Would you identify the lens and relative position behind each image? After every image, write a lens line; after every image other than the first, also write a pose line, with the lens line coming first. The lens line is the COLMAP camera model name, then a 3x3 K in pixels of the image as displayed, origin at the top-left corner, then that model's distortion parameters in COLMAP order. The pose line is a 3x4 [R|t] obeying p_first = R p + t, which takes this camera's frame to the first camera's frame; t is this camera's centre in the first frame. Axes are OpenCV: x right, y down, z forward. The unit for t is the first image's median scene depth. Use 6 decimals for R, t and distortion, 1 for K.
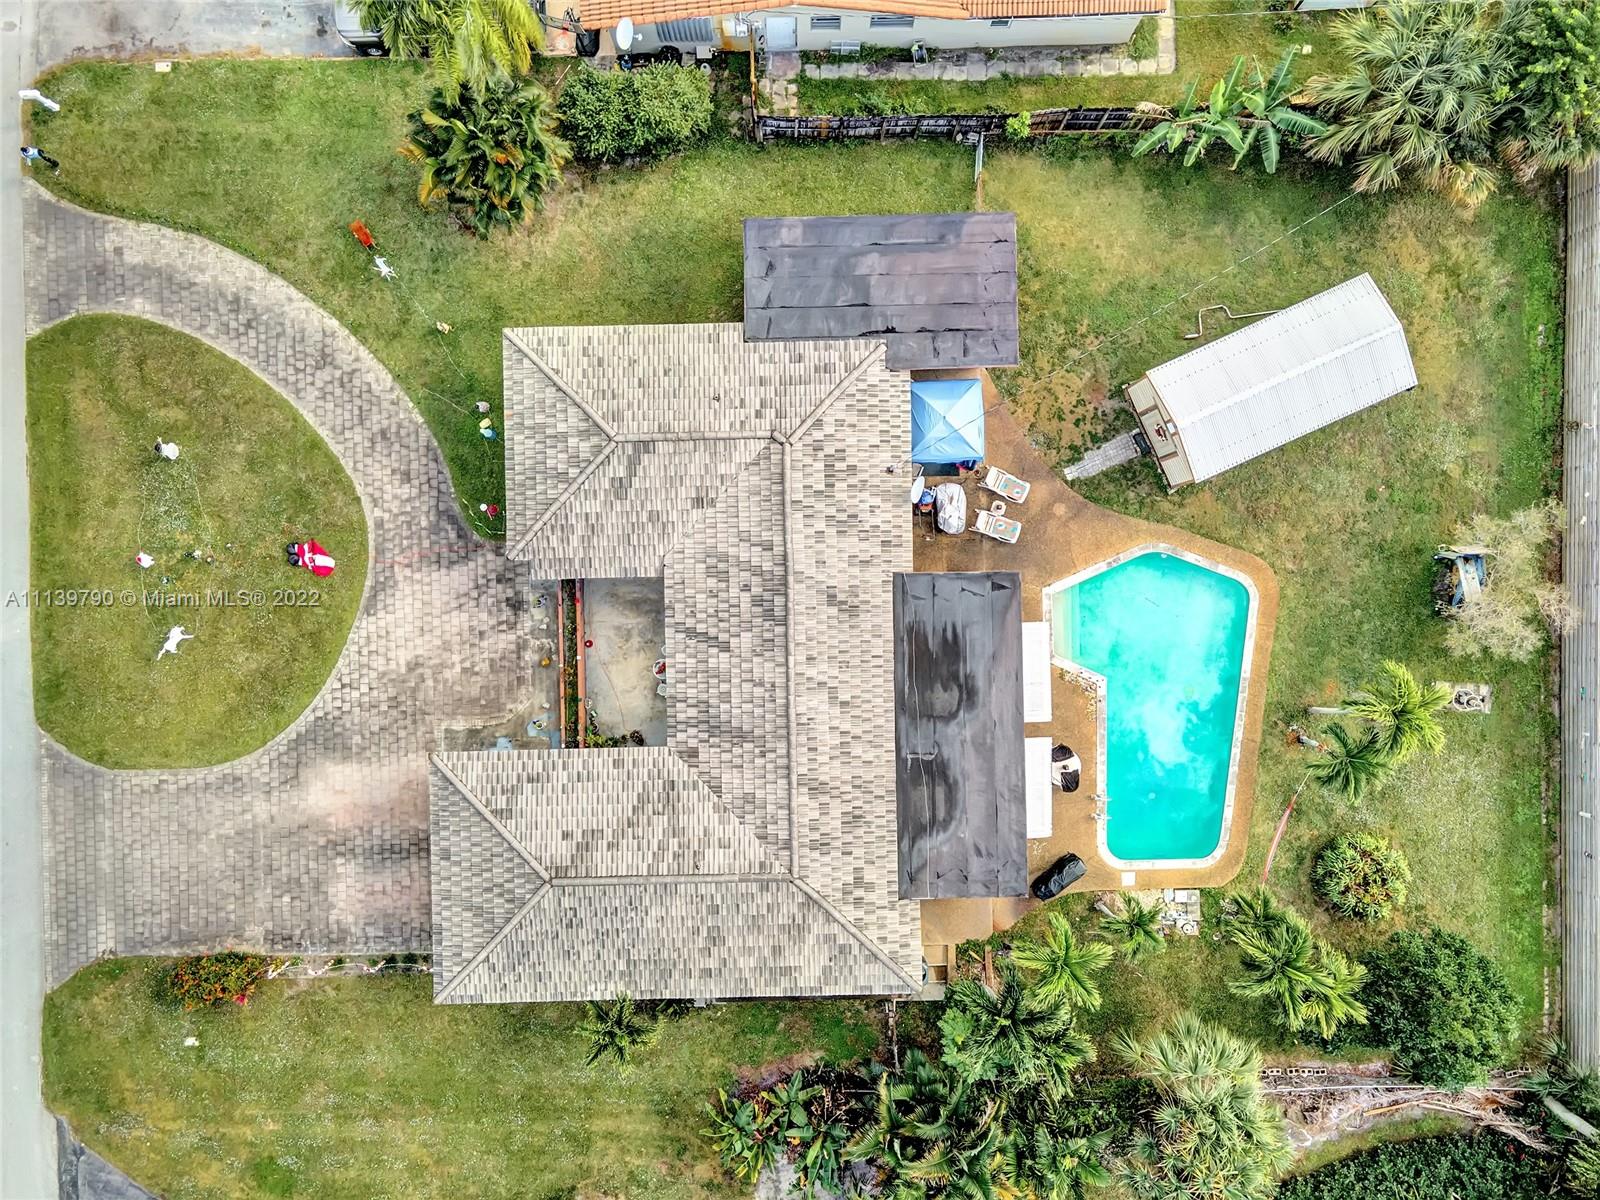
lens RADIAL K [[1178.5, 0, 800.2], [0, 1178.5, 598.9], [0, 0, 1]] dist [0.009458, 0.020539]
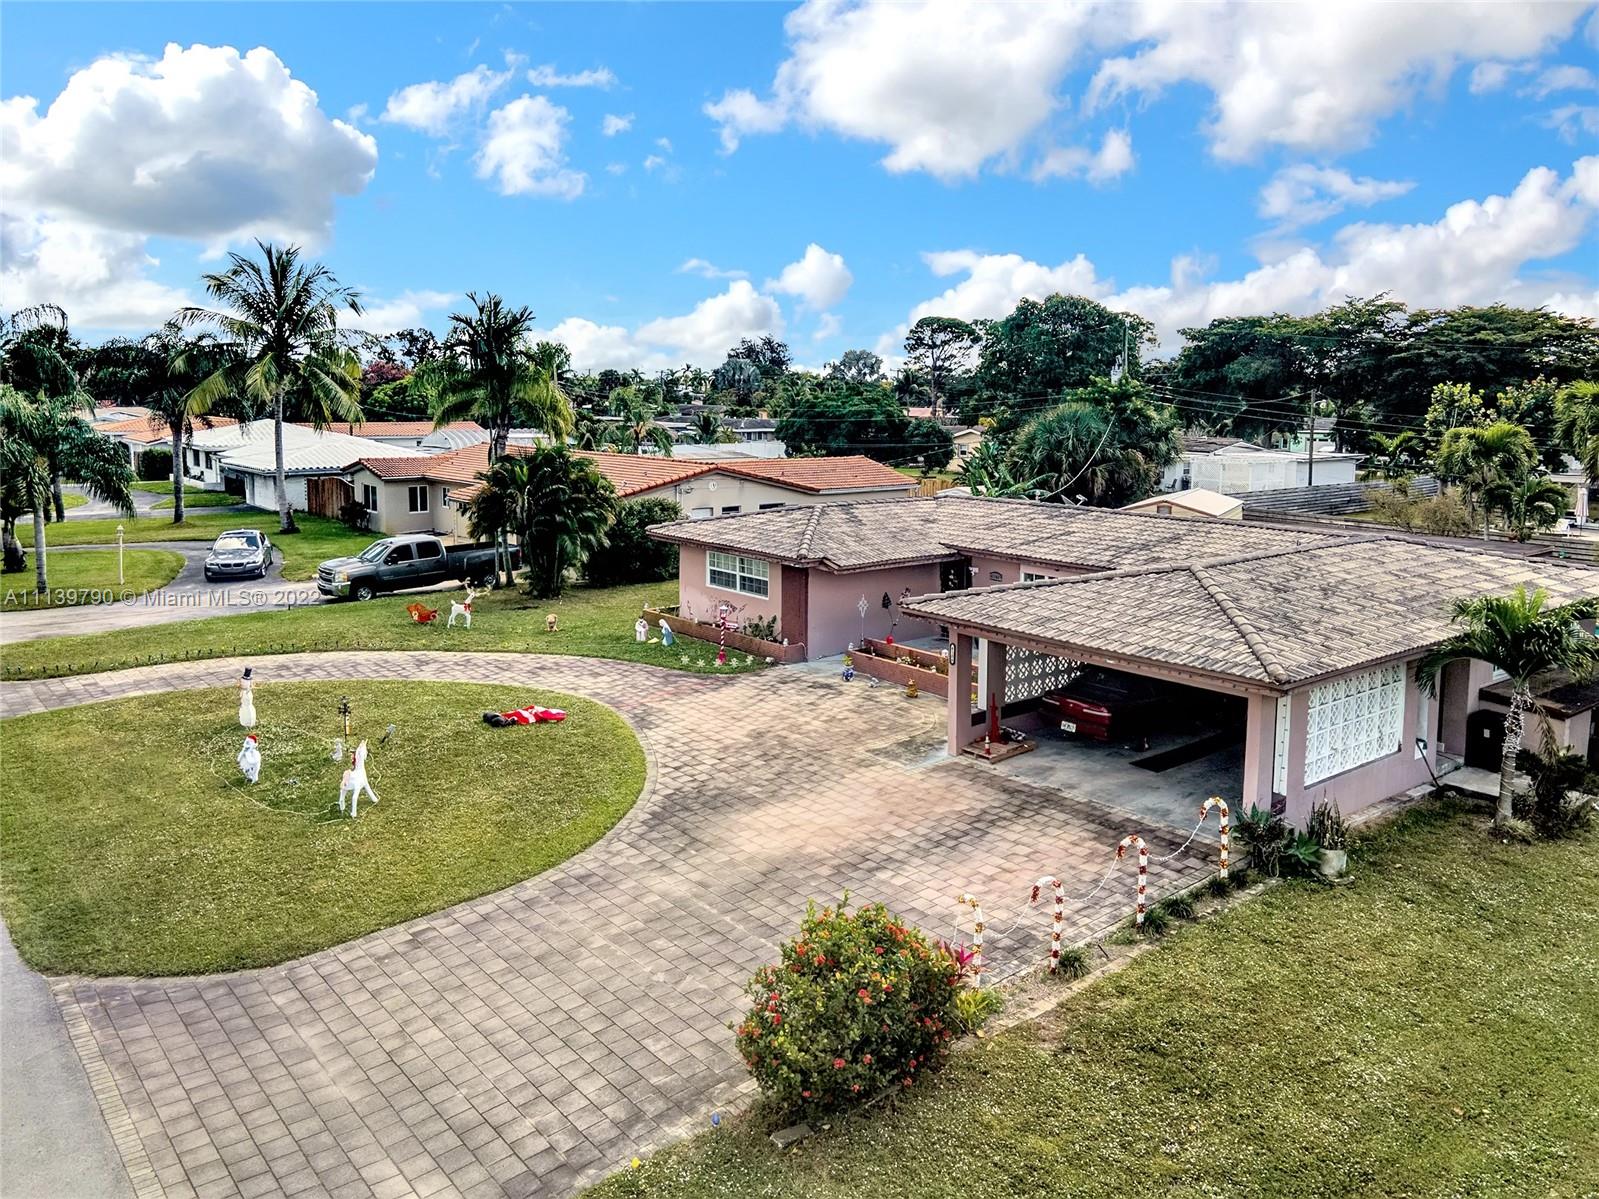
lens RADIAL K [[1177.7, 0, 798.3], [0, 1177.7, 606.6], [0, 0, 1]] dist [0.009458, 0.020539]
pose [[0.784402, -0.123022, 0.607930, -0.668122], [0.620240, 0.149232, -0.770086, 0.523437], [0.004015, 0.981119, 0.193361, 0.817856]]
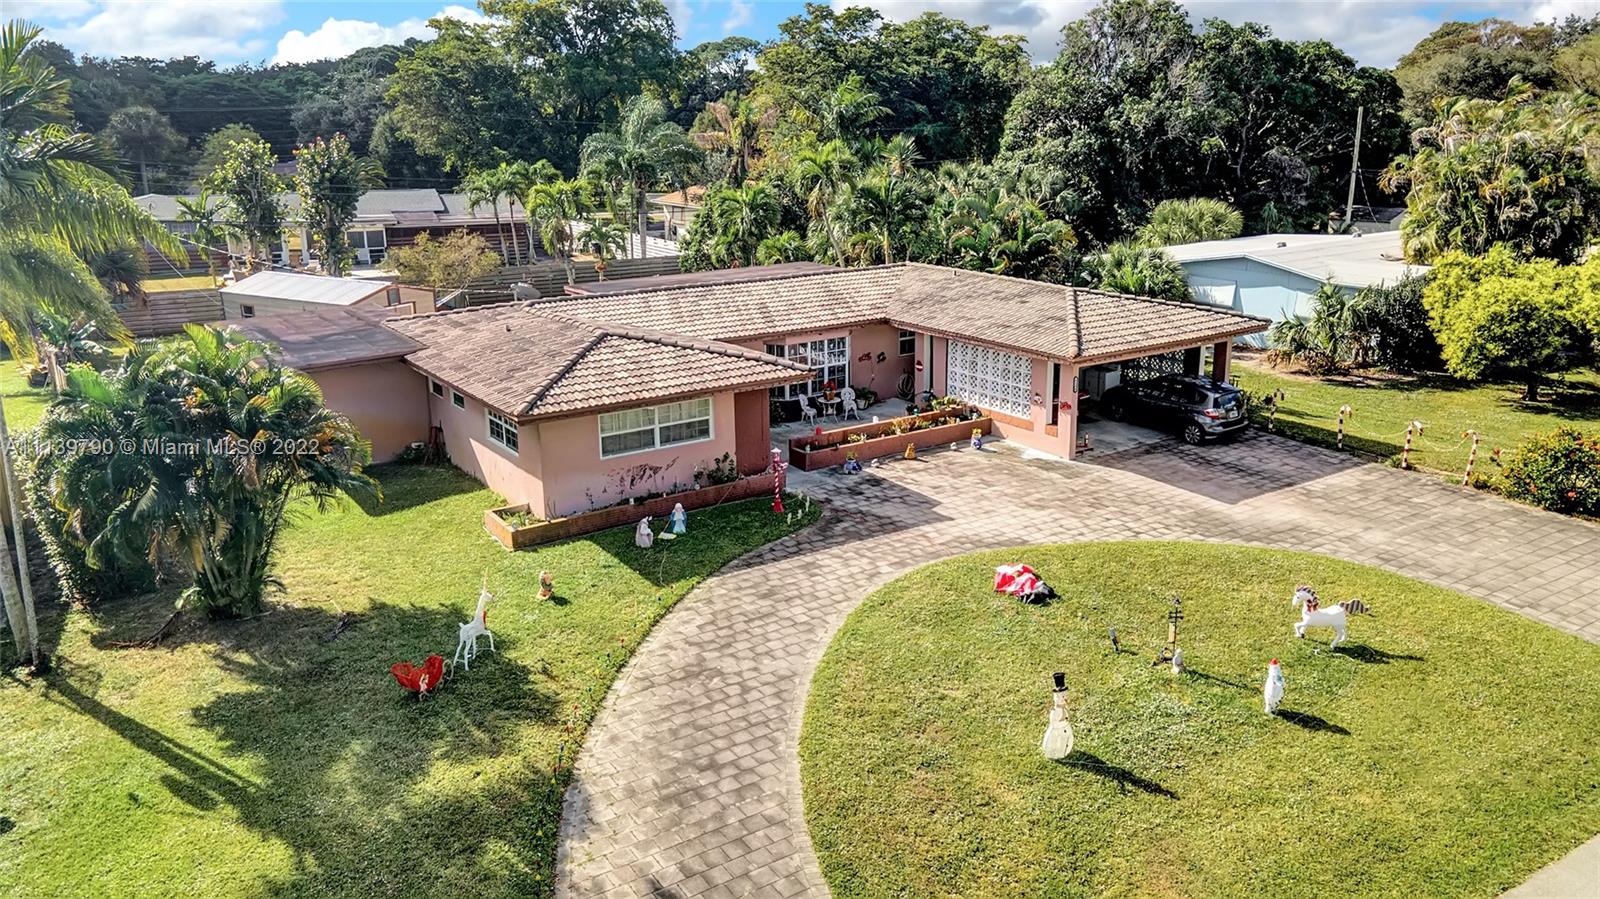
lens RADIAL K [[1168.6, 0, 801.6], [0, 1168.6, 448.6], [0, 0, 1]] dist [0.035609, 0.004532]
pose [[-0.545464, -0.242244, 0.802363, -0.782843], [0.838134, -0.158181, 0.522024, -0.400055], [0.000461, 0.957234, 0.289315, 0.772893]]
